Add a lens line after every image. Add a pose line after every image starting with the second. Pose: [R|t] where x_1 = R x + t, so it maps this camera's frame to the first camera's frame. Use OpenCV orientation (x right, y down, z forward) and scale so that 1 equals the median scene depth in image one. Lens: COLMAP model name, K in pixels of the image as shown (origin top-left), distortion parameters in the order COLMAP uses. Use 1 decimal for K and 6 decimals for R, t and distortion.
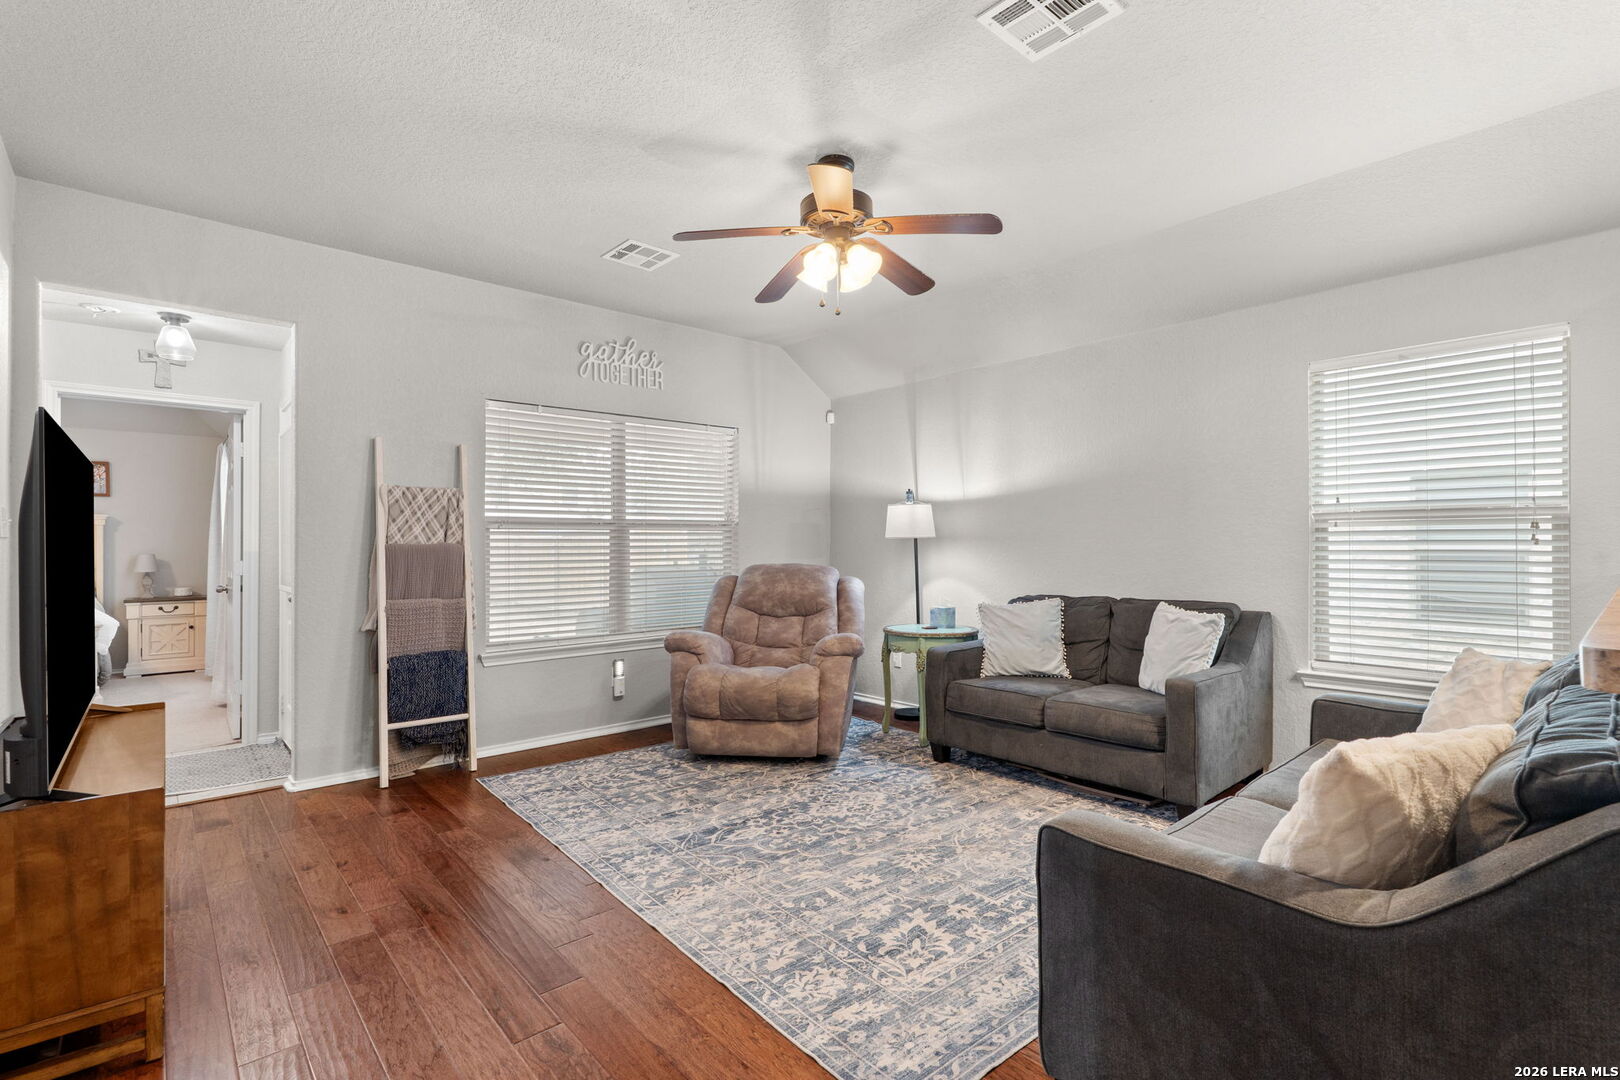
lens RADIAL K [[753.2, 0, 801.6], [0, 753.2, 544.1], [0, 0, 1]] dist [-0.002611, 0.001350]
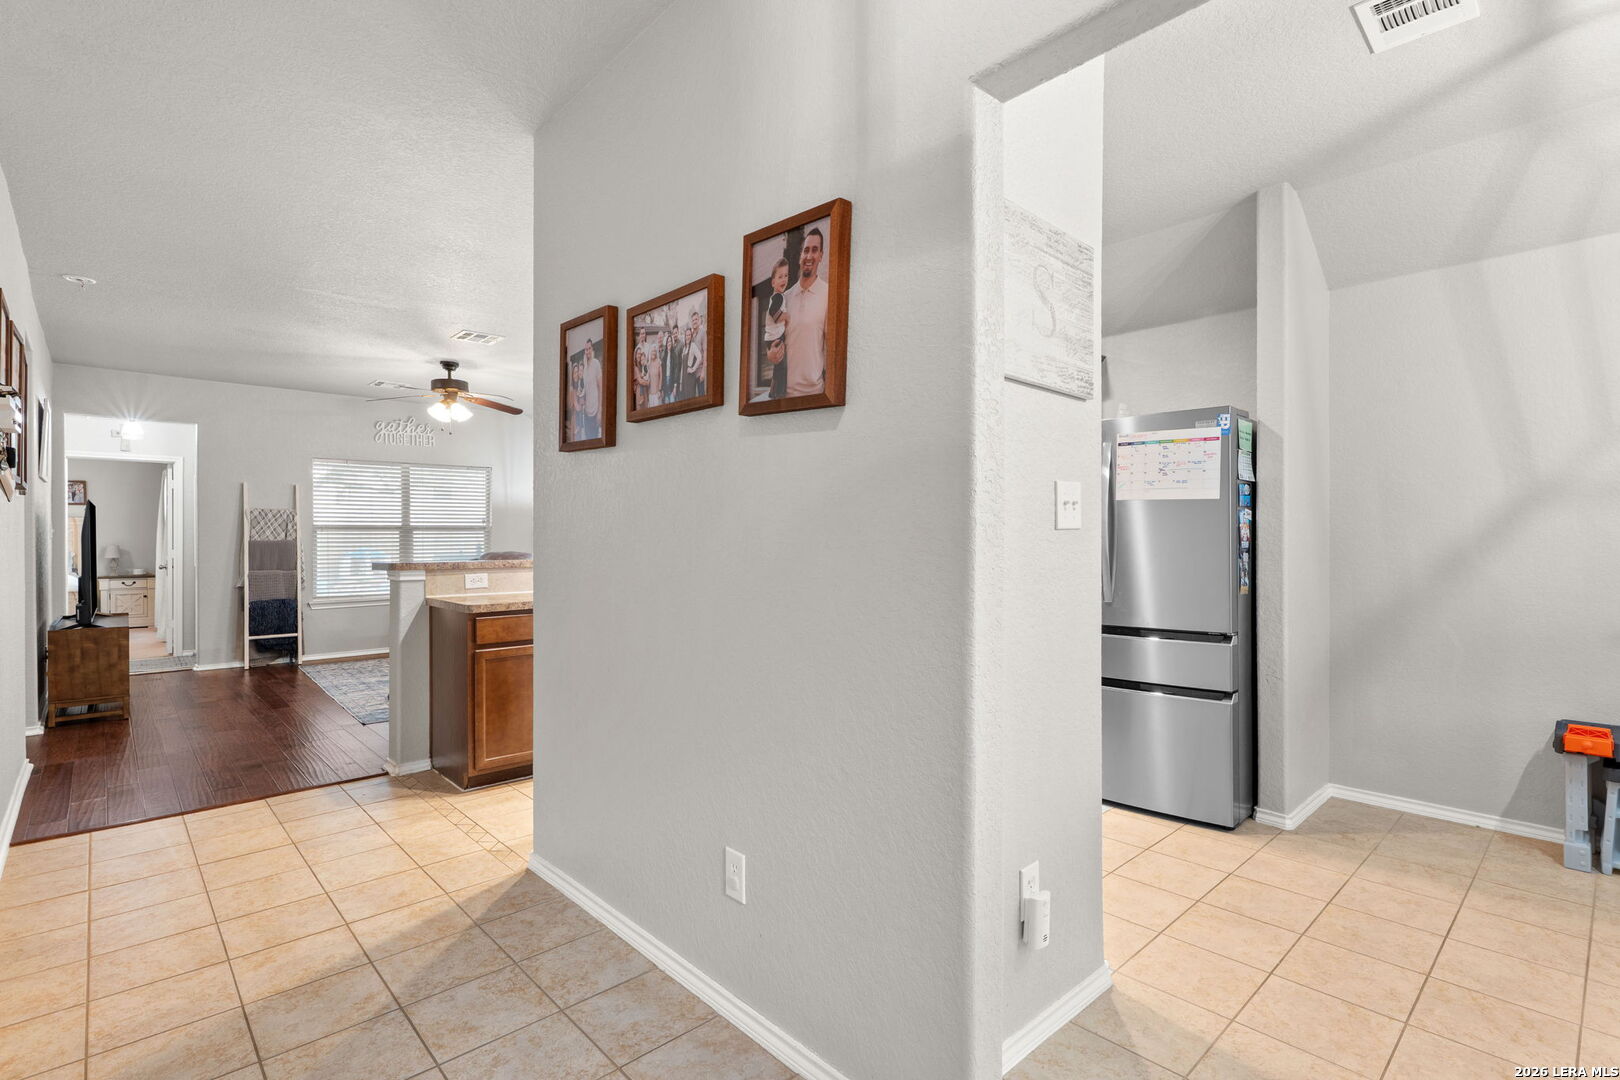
lens RADIAL K [[783.2, 0, 809.9], [0, 783.2, 542.2], [0, 0, 1]] dist [0.001736, -0.000253]
pose [[0.999841, 0.003148, 0.017571, 0.817775], [-0.003253, 0.999977, 0.005969, -0.012140], [-0.017552, -0.006025, 0.999828, -0.981166]]
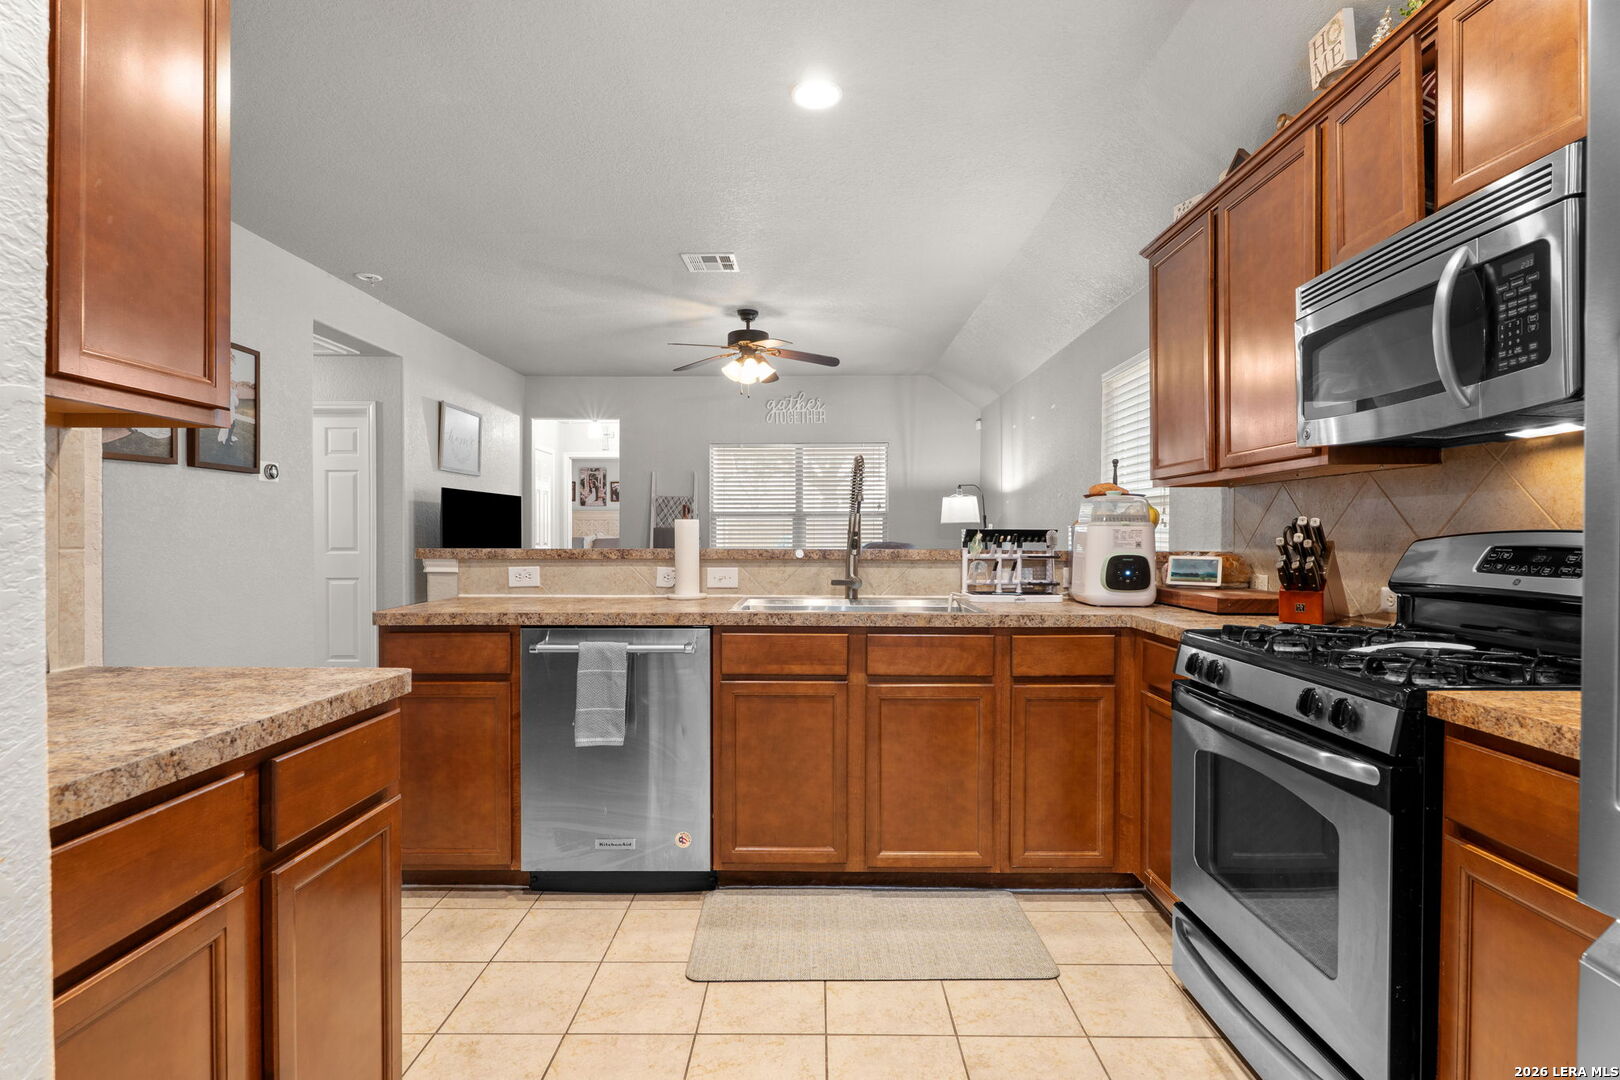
lens RADIAL K [[783.2, 0, 803.2], [0, 783.2, 548.1], [0, 0, 1]] dist [0.001736, -0.000253]
pose [[0.740889, 0.014969, -0.671461, 1.103213], [0.000787, 0.999732, 0.023155, 0.006404], [0.671627, -0.017684, 0.740678, -0.229921]]
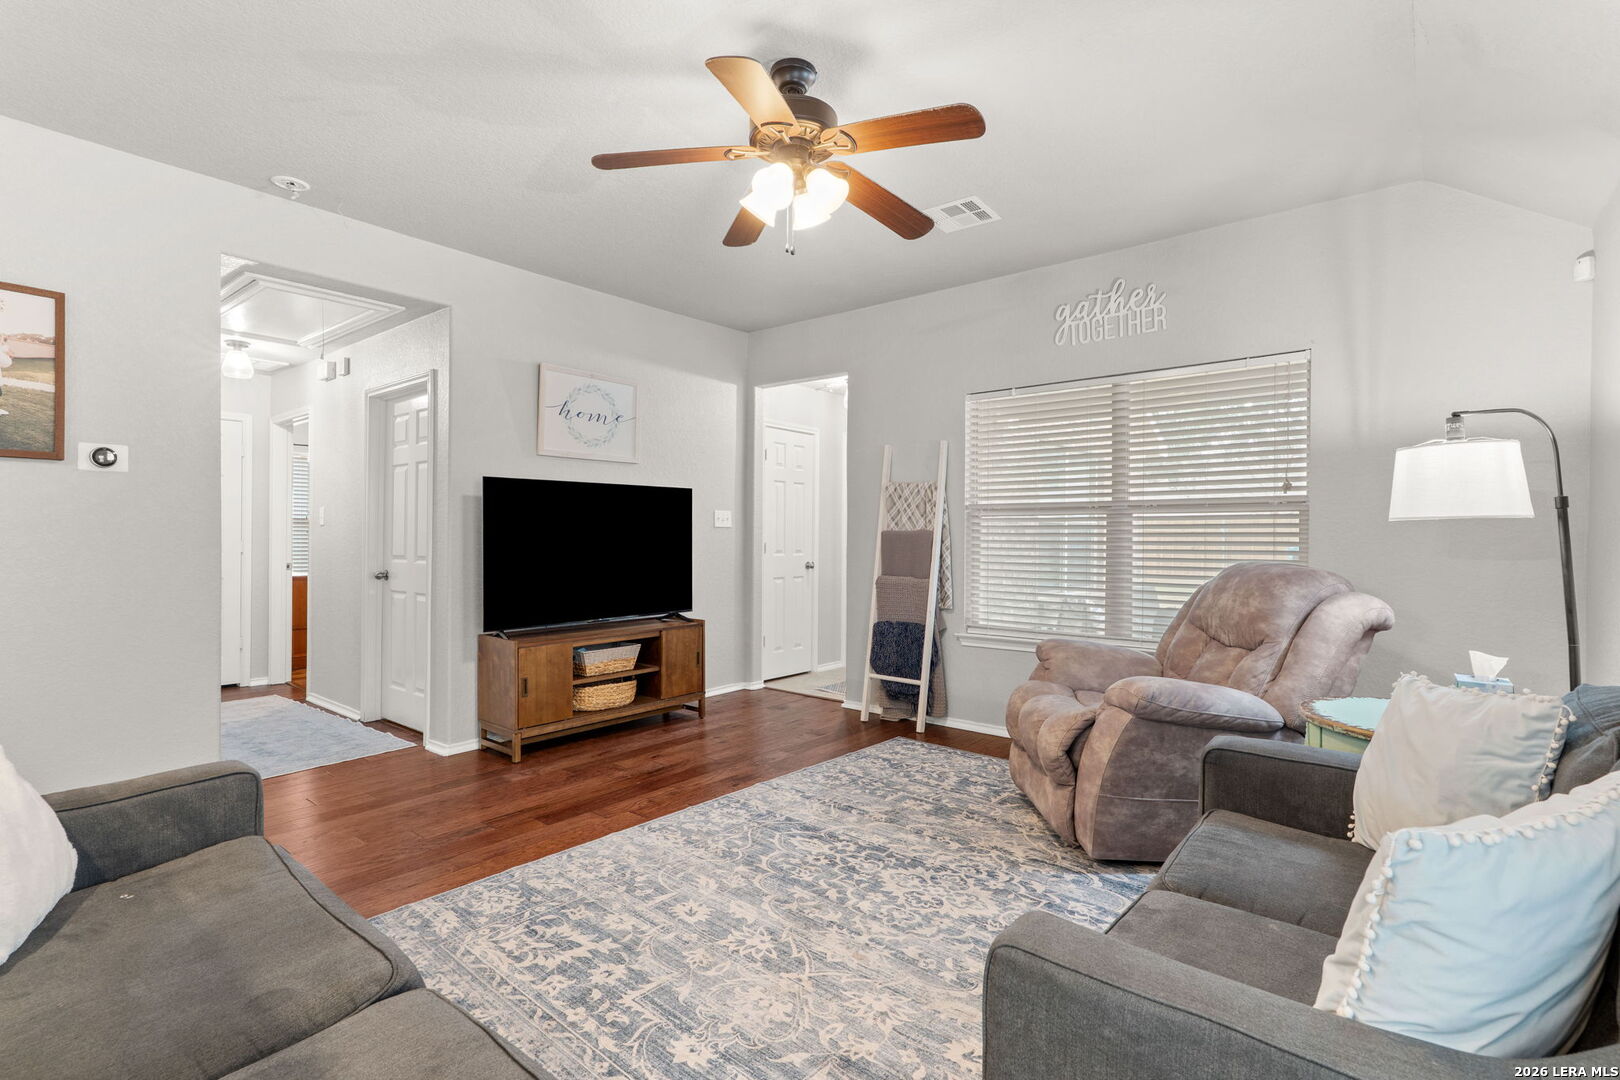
lens RADIAL K [[753.2, 0, 812.5], [0, 753.2, 533.7], [0, 0, 1]] dist [-0.002611, 0.001350]
pose [[0.166575, 0.003648, -0.986022, 0.687150], [0.000262, 0.999993, 0.003744, 0.000030], [0.986029, -0.000882, 0.166573, 0.699002]]
